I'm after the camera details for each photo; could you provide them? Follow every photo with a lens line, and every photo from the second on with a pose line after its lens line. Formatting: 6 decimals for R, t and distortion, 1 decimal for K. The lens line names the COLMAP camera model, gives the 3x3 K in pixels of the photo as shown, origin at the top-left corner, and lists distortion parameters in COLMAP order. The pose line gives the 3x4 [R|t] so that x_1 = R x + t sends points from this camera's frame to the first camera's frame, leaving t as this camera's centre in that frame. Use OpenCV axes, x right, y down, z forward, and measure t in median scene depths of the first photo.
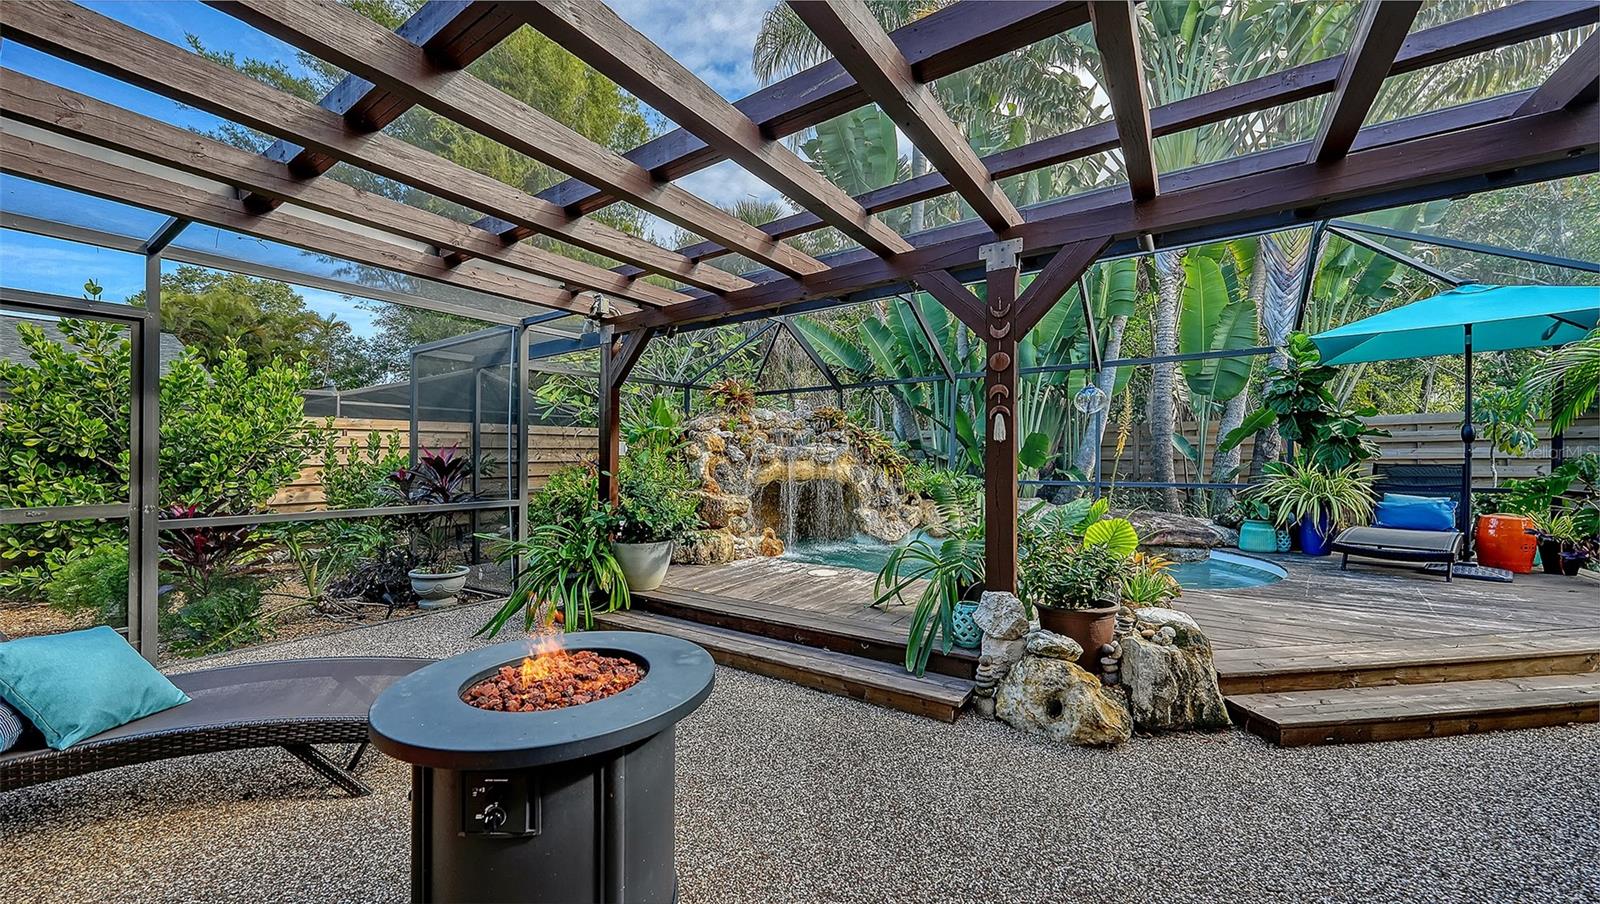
lens RADIAL K [[570.9, 0, 810.9], [0, 570.9, 452.1], [0, 0, 1]] dist [-0.000889, -0.000120]
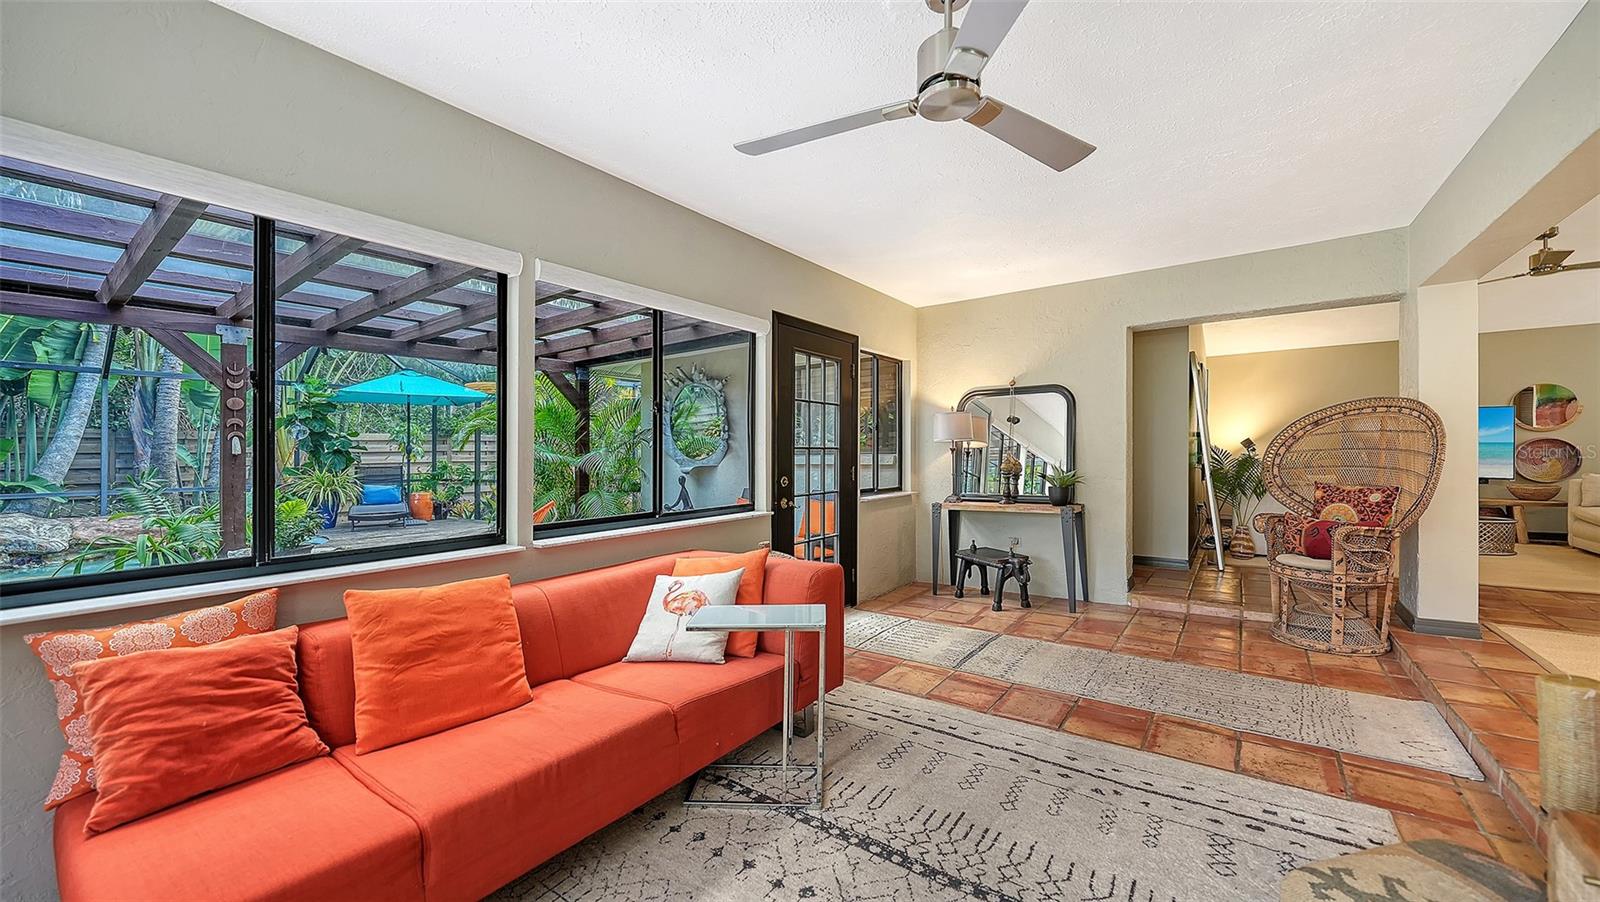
lens RADIAL K [[598.7, 0, 808.9], [0, 598.7, 452.6], [0, 0, 1]] dist [-0.002387, -0.000256]
pose [[0.038849, 0.008437, 0.999209, -0.553635], [-0.001777, 0.999963, -0.008375, -0.005837], [-0.999244, -0.001450, 0.038862, -0.282795]]
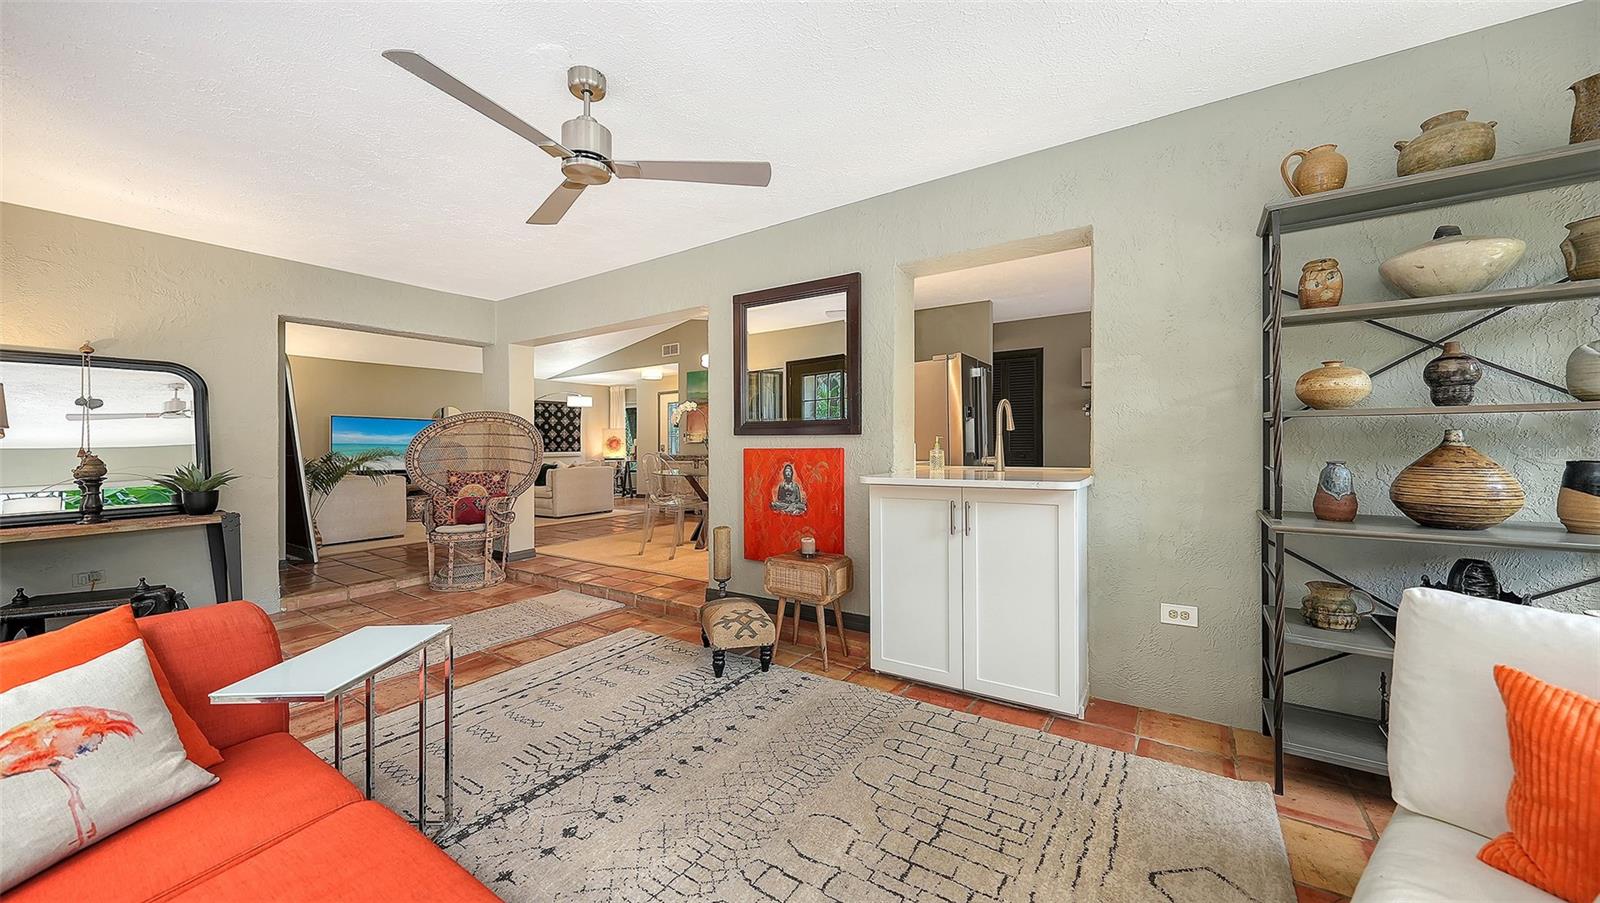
lens RADIAL K [[559.1, 0, 802.5], [0, 559.1, 447.0], [0, 0, 1]] dist [-0.000615, -0.000022]
pose [[-0.999800, 0.020017, -0.000326, -0.419253], [0.020018, 0.999777, -0.006687, -0.000062], [0.000192, -0.006692, -0.999978, -0.019433]]
